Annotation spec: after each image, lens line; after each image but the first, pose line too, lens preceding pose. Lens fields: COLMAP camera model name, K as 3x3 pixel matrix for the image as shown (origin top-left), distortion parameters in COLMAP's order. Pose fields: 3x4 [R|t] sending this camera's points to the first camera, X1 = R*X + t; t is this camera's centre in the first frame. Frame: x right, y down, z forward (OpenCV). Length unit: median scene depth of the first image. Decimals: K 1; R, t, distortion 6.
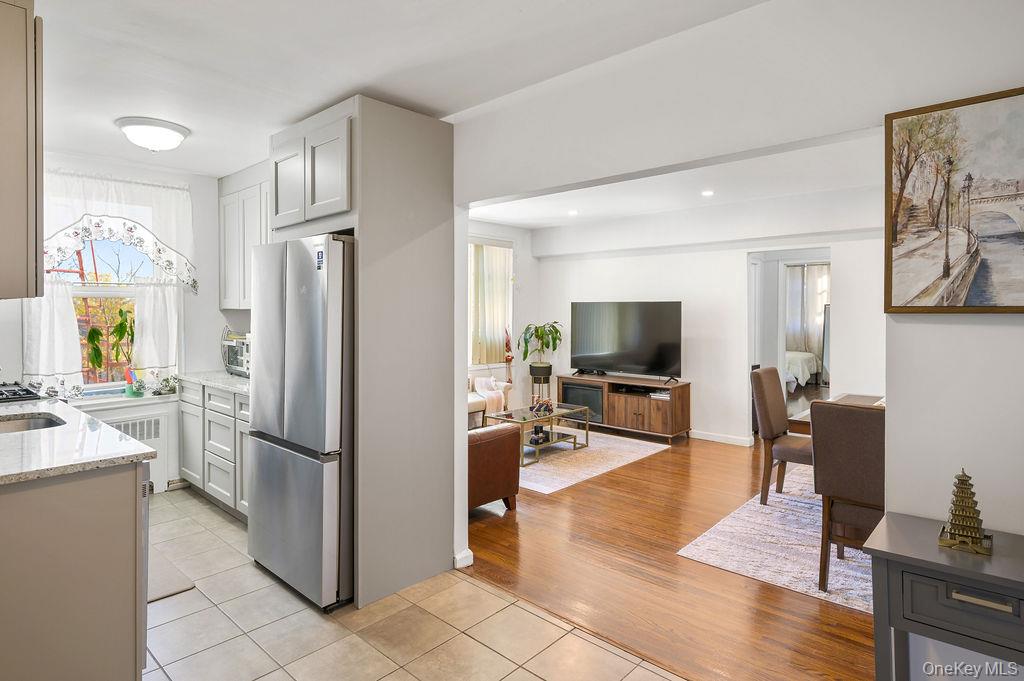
lens RADIAL K [[564.3, 0, 479.6], [0, 564.3, 315.5], [0, 0, 1]] dist [-0.002918, -0.000590]
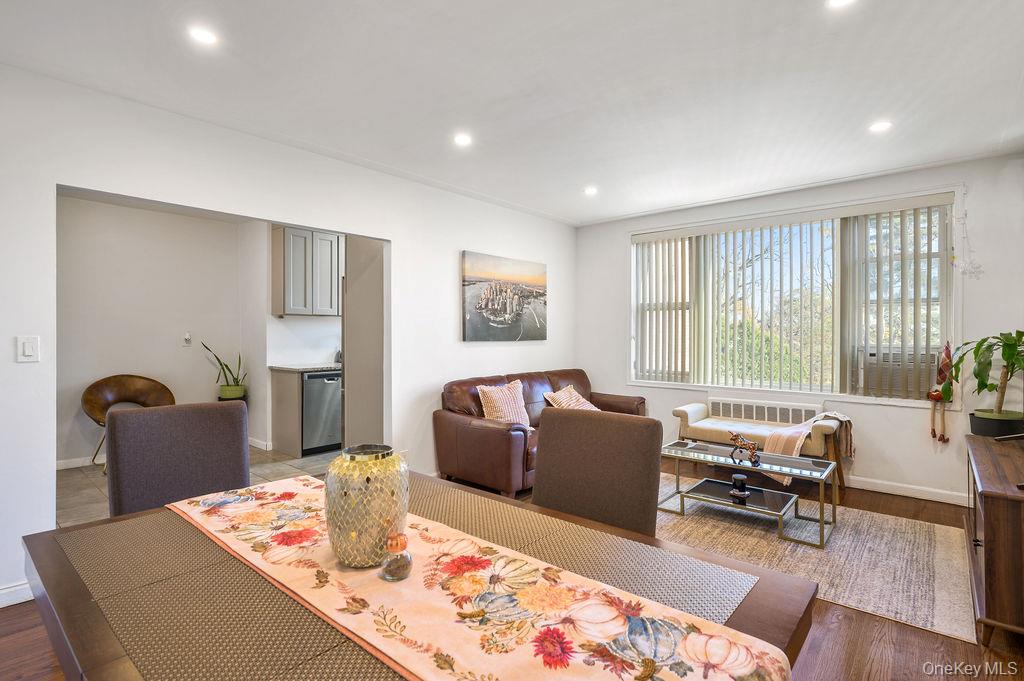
lens RADIAL K [[497.9, 0, 512.0], [0, 497.9, 340.5], [0, 0, 1]] dist [0.001288, 0.000195]
pose [[0.057940, 0.009902, -0.998271, 0.593476], [-0.007726, 0.999925, 0.009470, 0.021797], [0.998290, 0.007164, 0.058012, 0.596480]]
